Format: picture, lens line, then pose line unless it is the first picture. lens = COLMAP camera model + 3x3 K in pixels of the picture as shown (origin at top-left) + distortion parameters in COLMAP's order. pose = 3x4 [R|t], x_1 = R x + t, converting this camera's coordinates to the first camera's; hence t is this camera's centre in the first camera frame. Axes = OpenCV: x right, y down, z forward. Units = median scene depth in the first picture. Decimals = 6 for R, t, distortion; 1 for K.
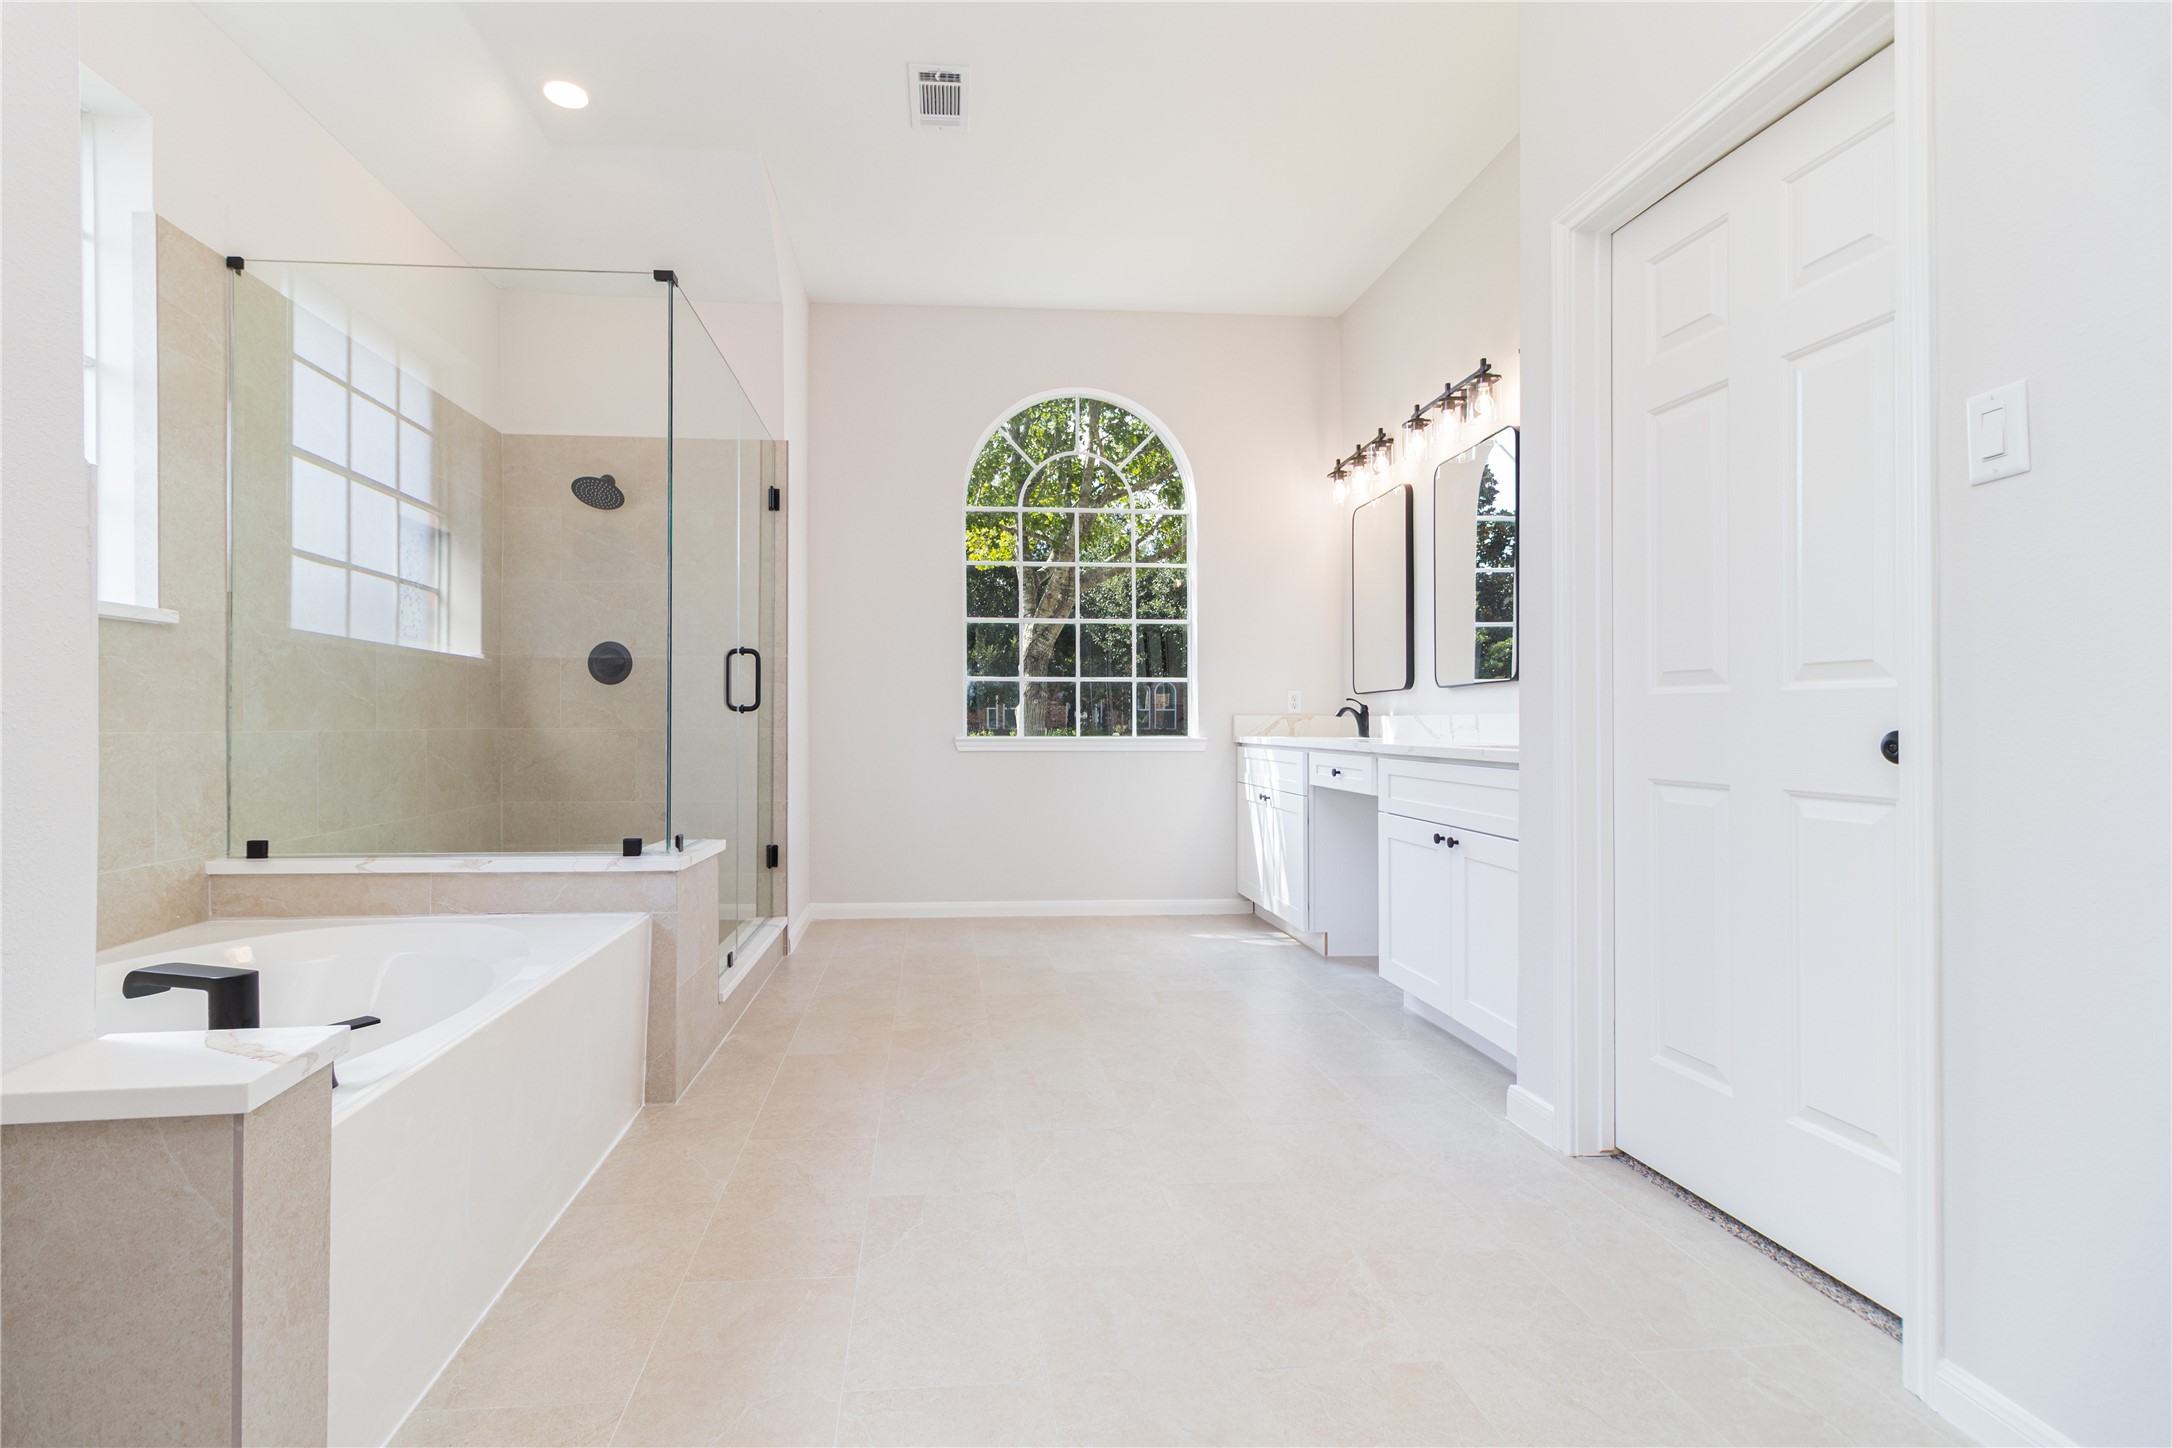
lens RADIAL K [[993.6, 0, 1010.9], [0, 993.6, 713.2], [0, 0, 1]] dist [0.001496, 0.000045]
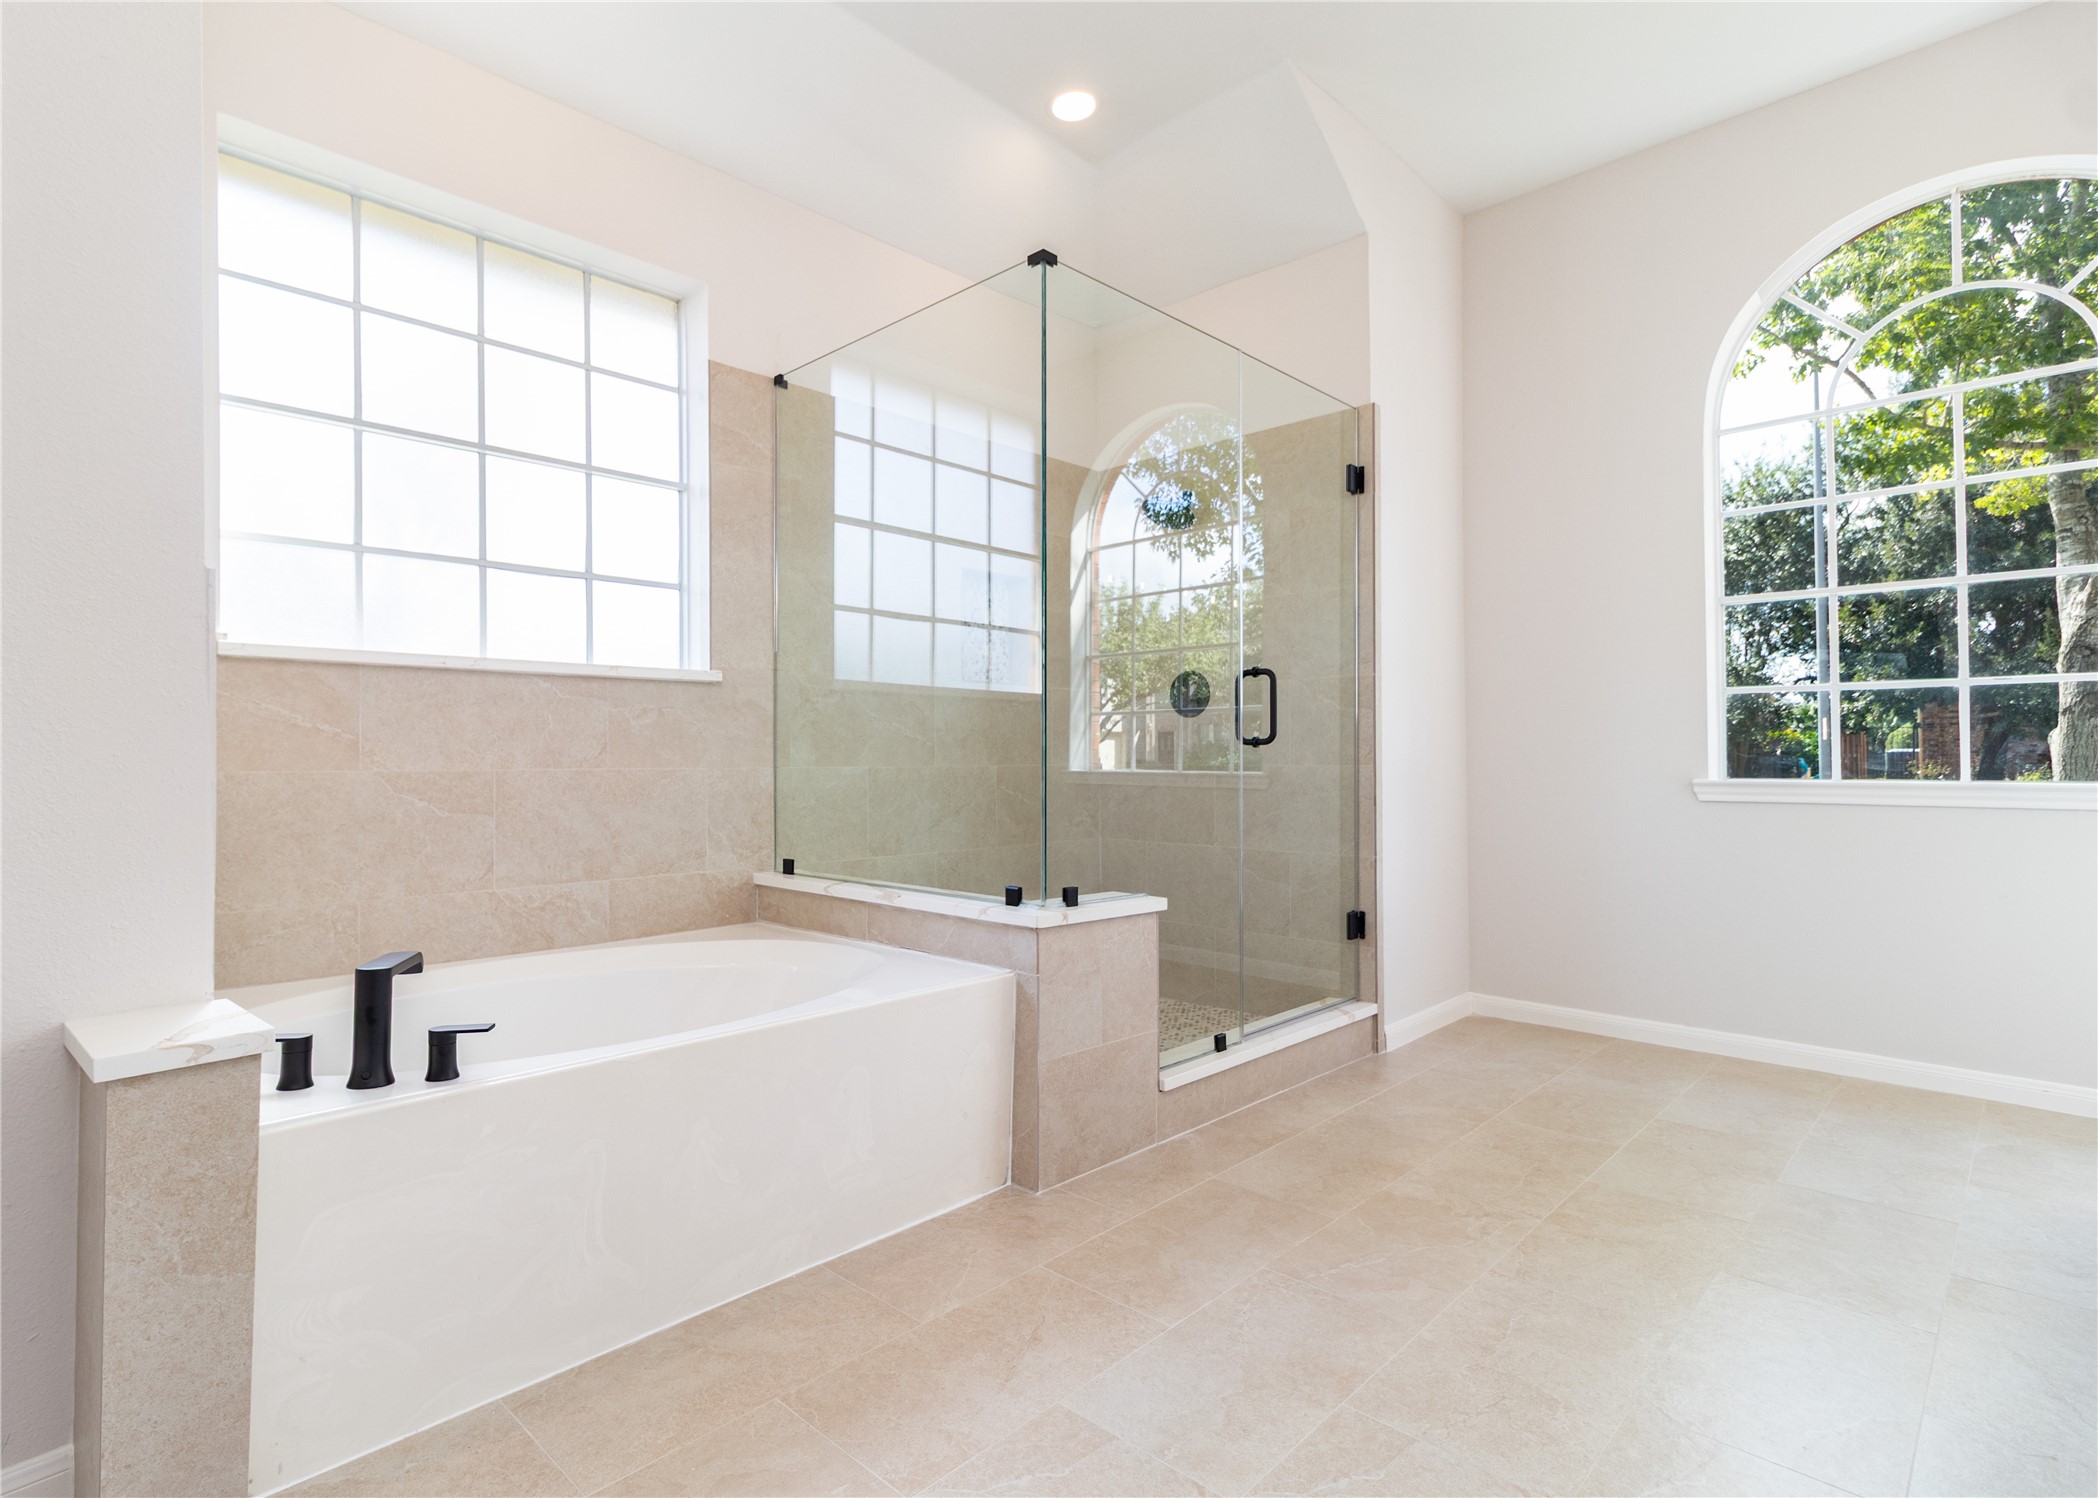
lens RADIAL K [[1036.5, 0, 969.6], [0, 1036.5, 743.1], [0, 0, 1]] dist [0.000608, 0.000584]
pose [[0.645513, -0.013521, -0.763630, 0.317954], [0.010038, 0.999907, -0.009219, 0.002733], [0.763683, -0.001714, 0.645589, 0.352696]]
